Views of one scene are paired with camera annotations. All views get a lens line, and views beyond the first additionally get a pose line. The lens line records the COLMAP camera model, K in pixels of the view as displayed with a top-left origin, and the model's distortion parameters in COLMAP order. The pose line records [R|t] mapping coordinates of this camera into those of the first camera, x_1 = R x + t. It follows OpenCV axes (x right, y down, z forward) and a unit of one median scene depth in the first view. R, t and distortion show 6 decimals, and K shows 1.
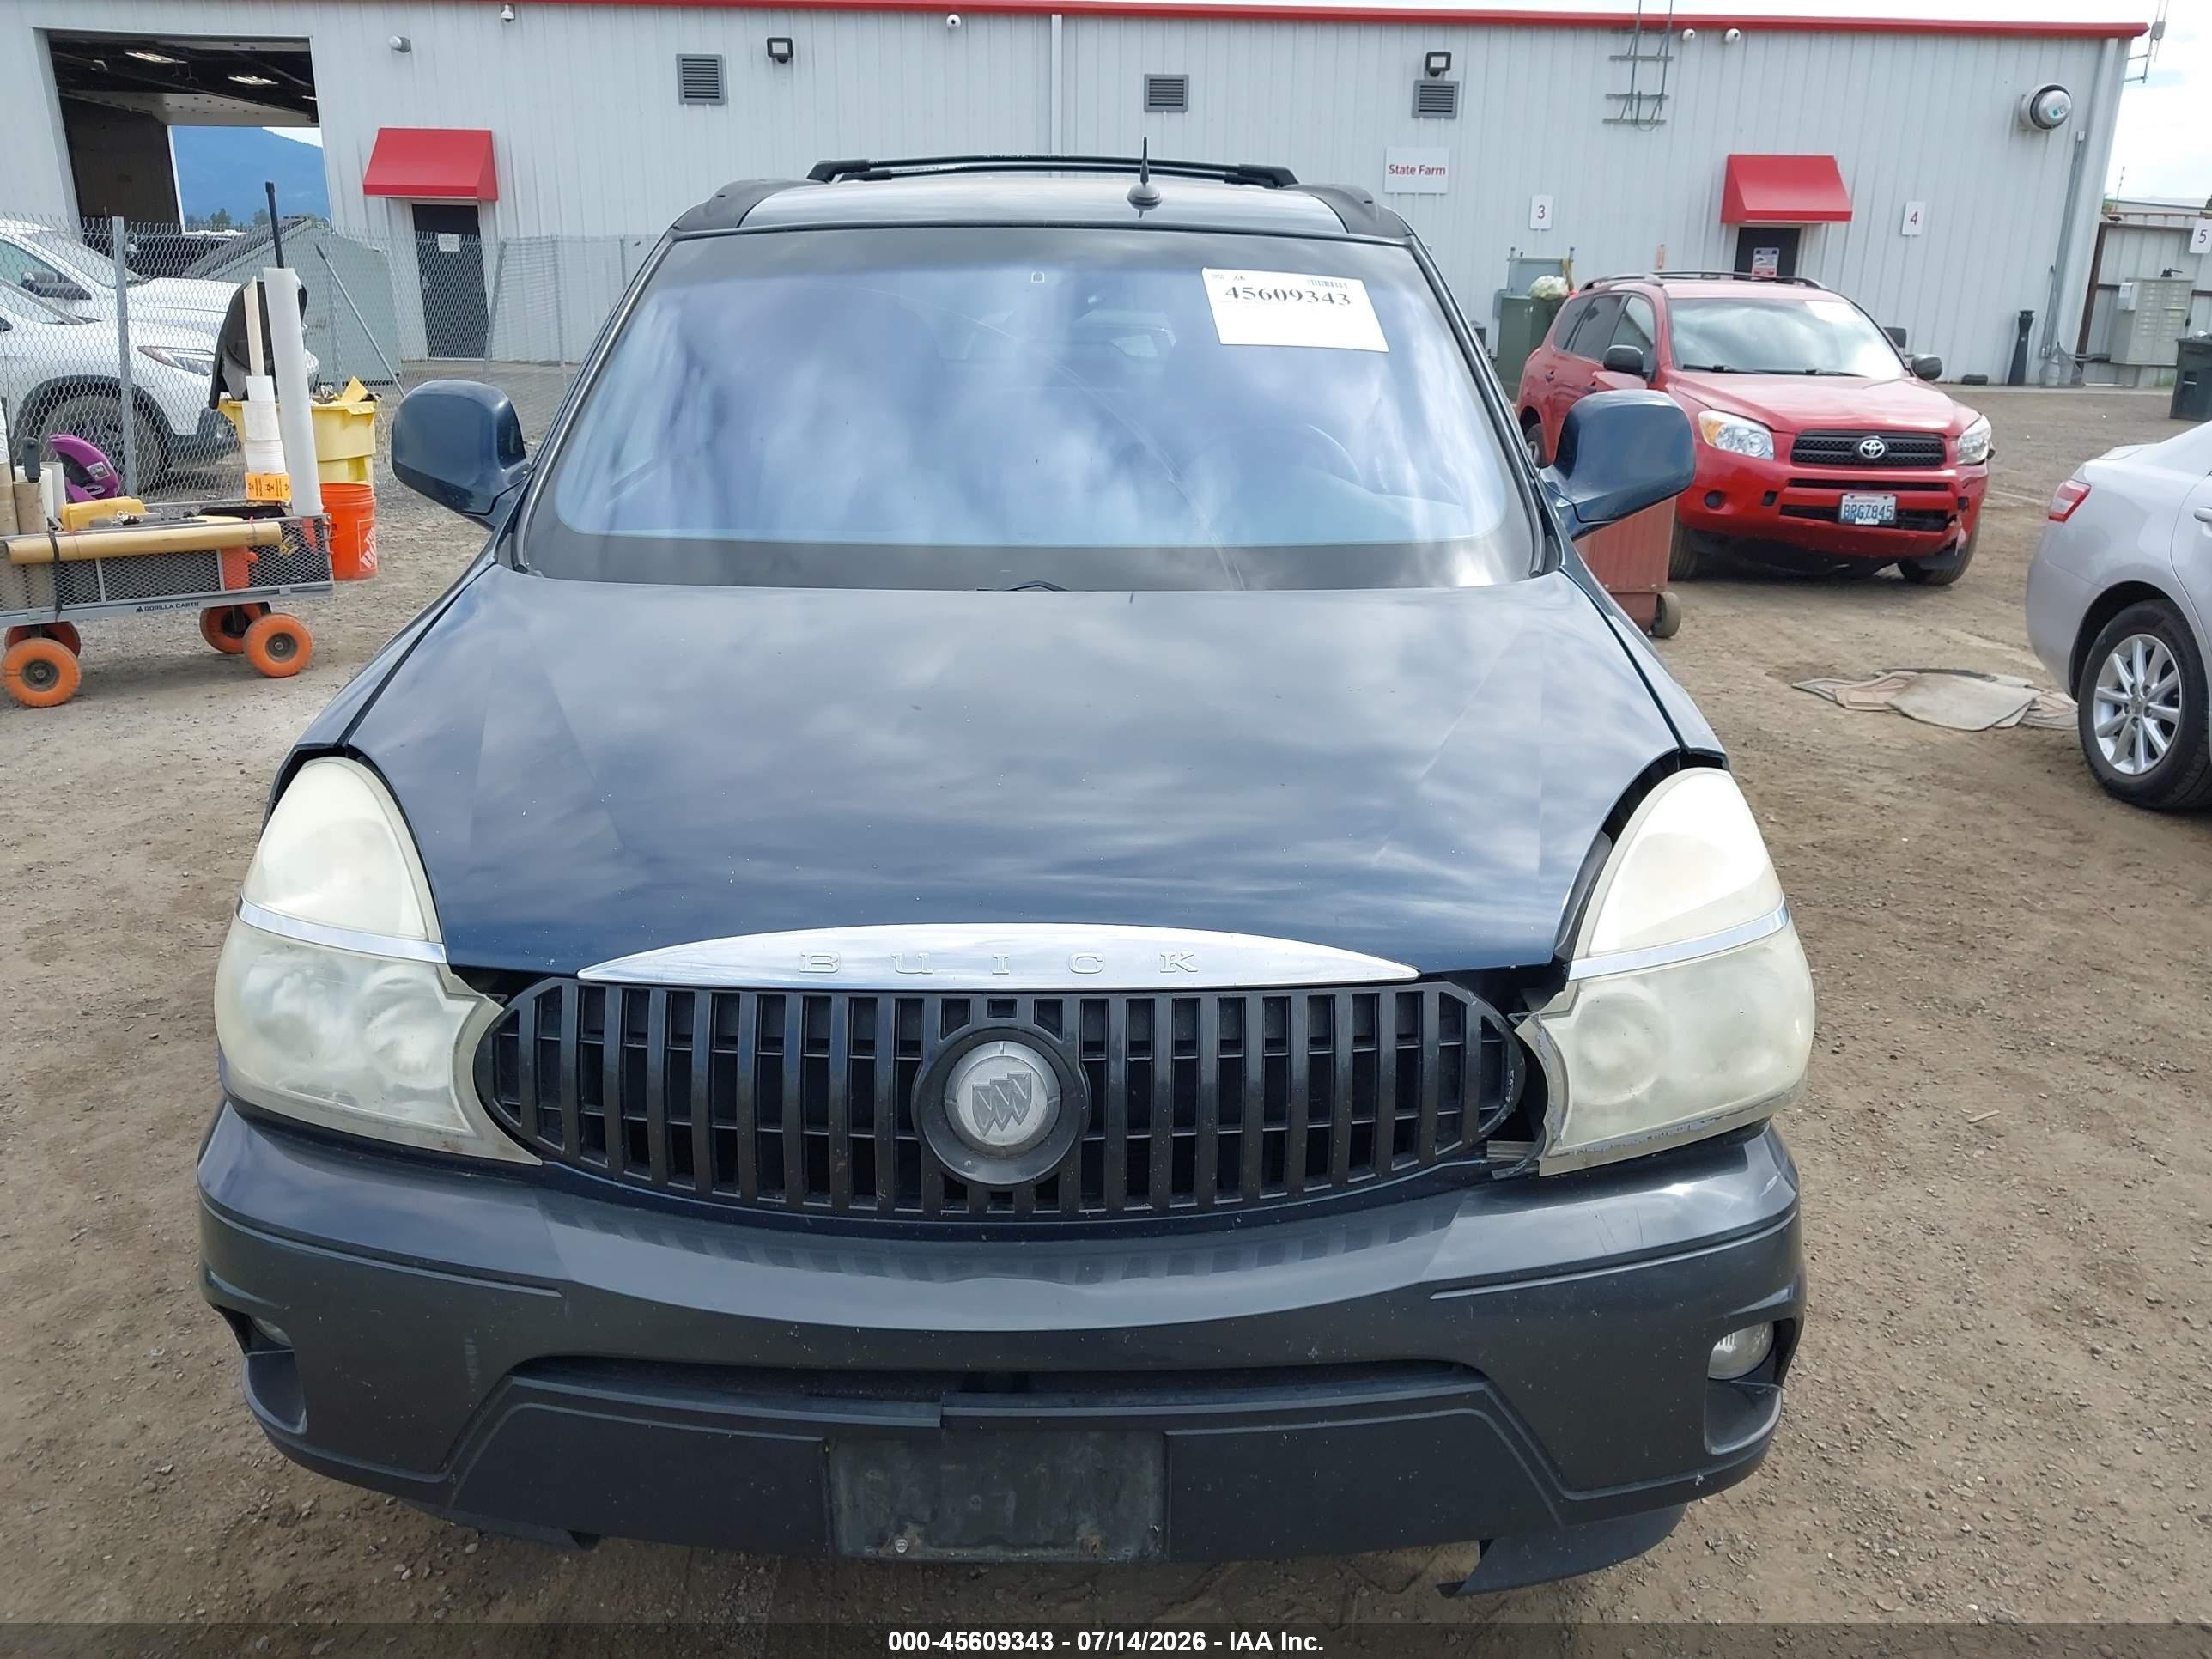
lens RADIAL K [[1748.5, 0, 1108.6], [0, 1748.5, 827.8], [0, 0, 1]] dist [0.023674, -0.031718]
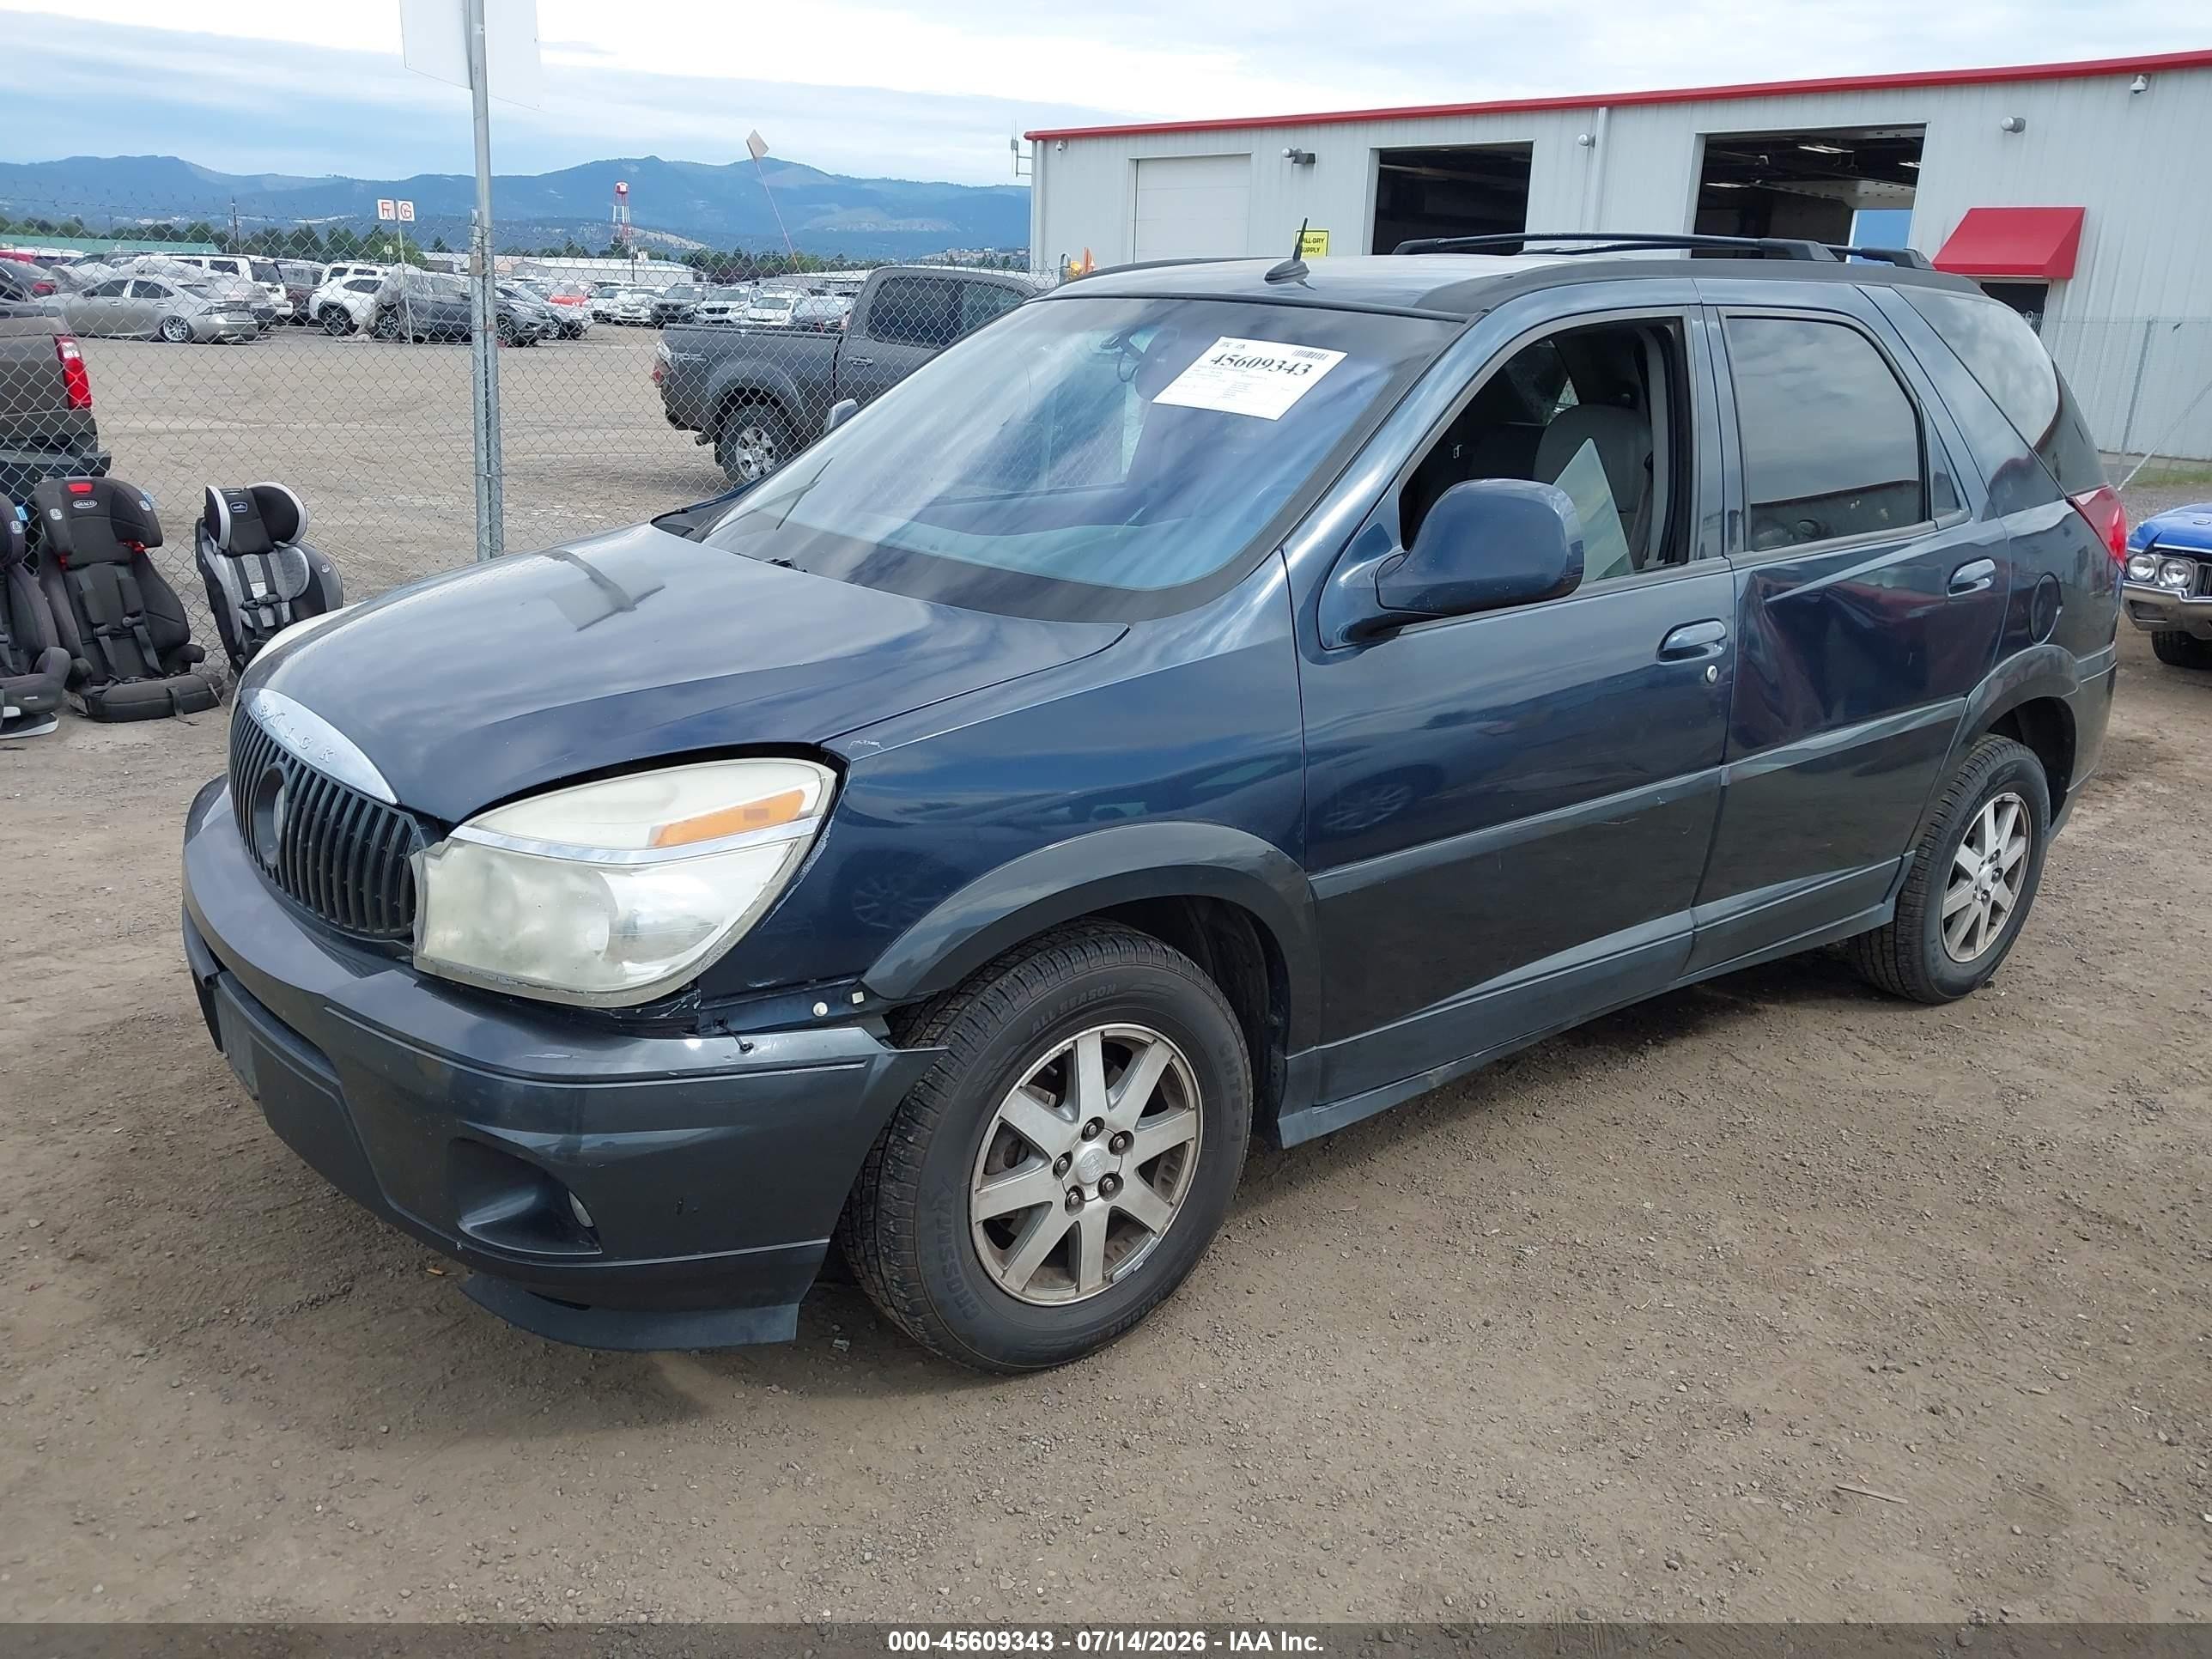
lens RADIAL K [[1748.5, 0, 1125.7], [0, 1748.5, 810.6], [0, 0, 1]] dist [0.023674, -0.031718]
pose [[0.628733, 0.227469, -0.743608, 1.625363], [-0.263685, 0.961969, 0.071316, -0.171437], [0.731550, 0.151239, 0.664802, 0.471973]]
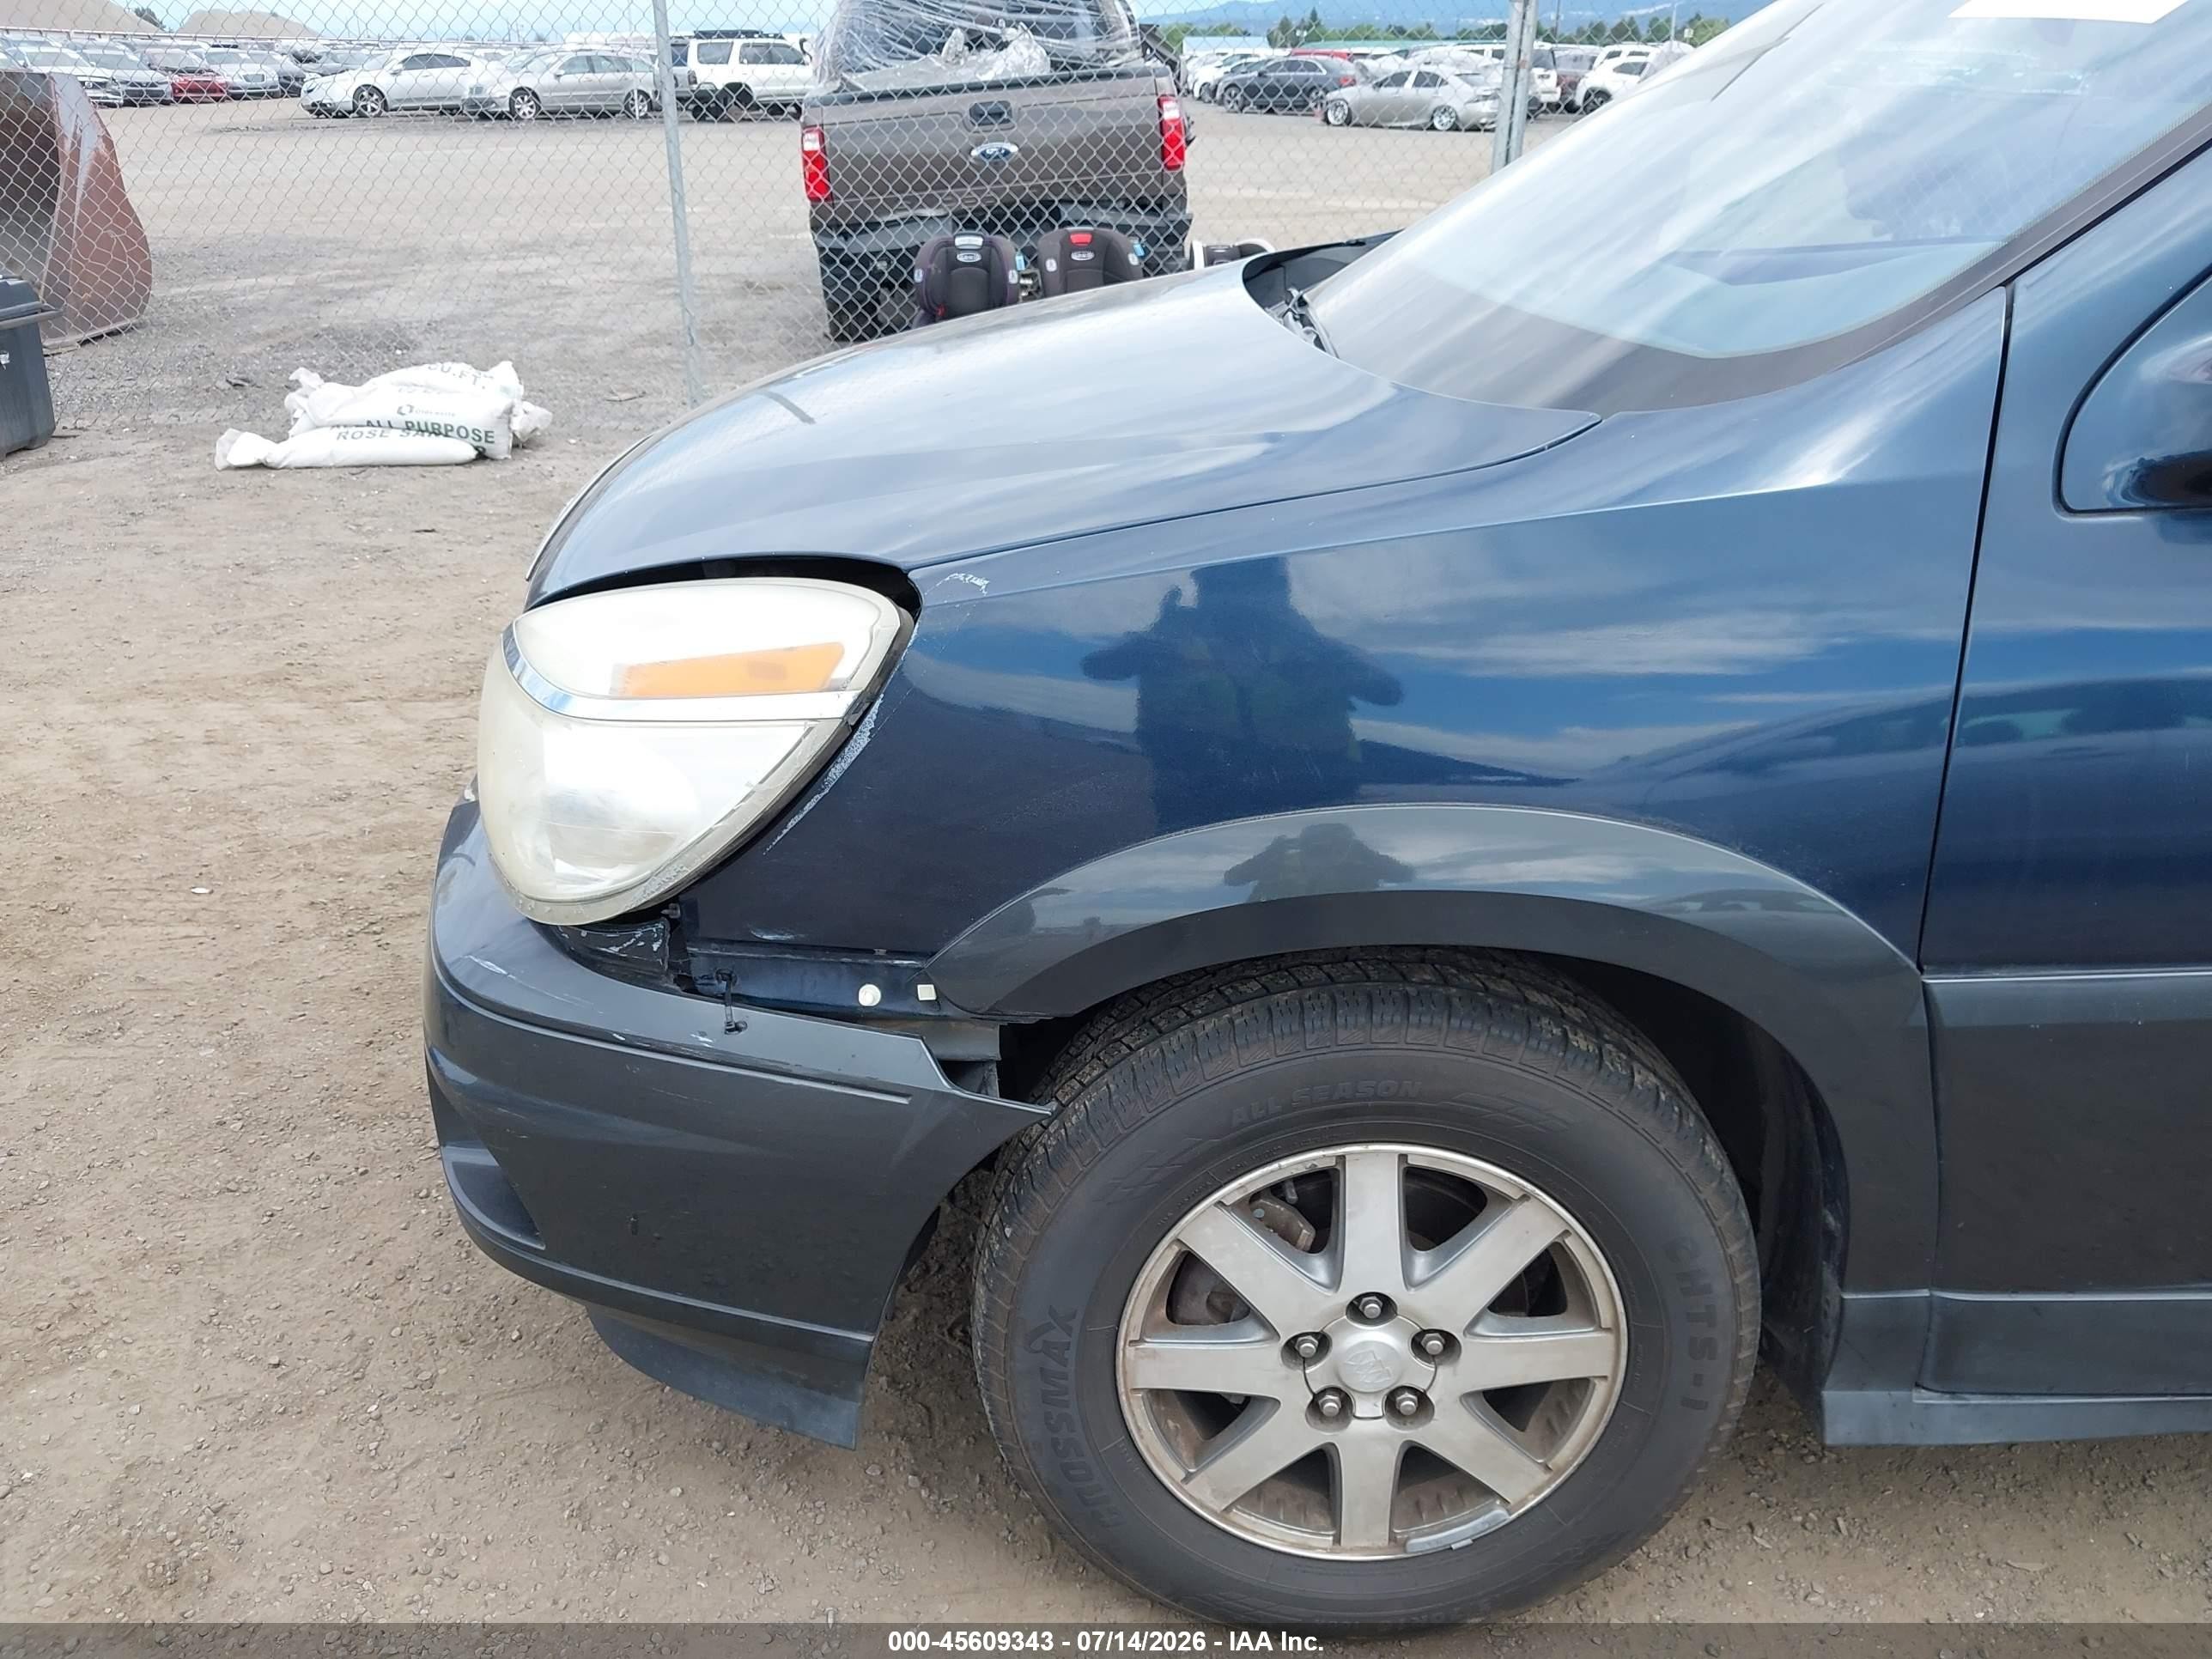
lens RADIAL K [[1748.5, 0, 1113.8], [0, 1748.5, 817.6], [0, 0, 1]] dist [0.023674, -0.031718]
pose [[-0.000254, 0.383354, -0.923602, 1.229144], [-0.301430, 0.880614, 0.365594, -0.291612], [0.953488, 0.278494, 0.115330, 1.257531]]
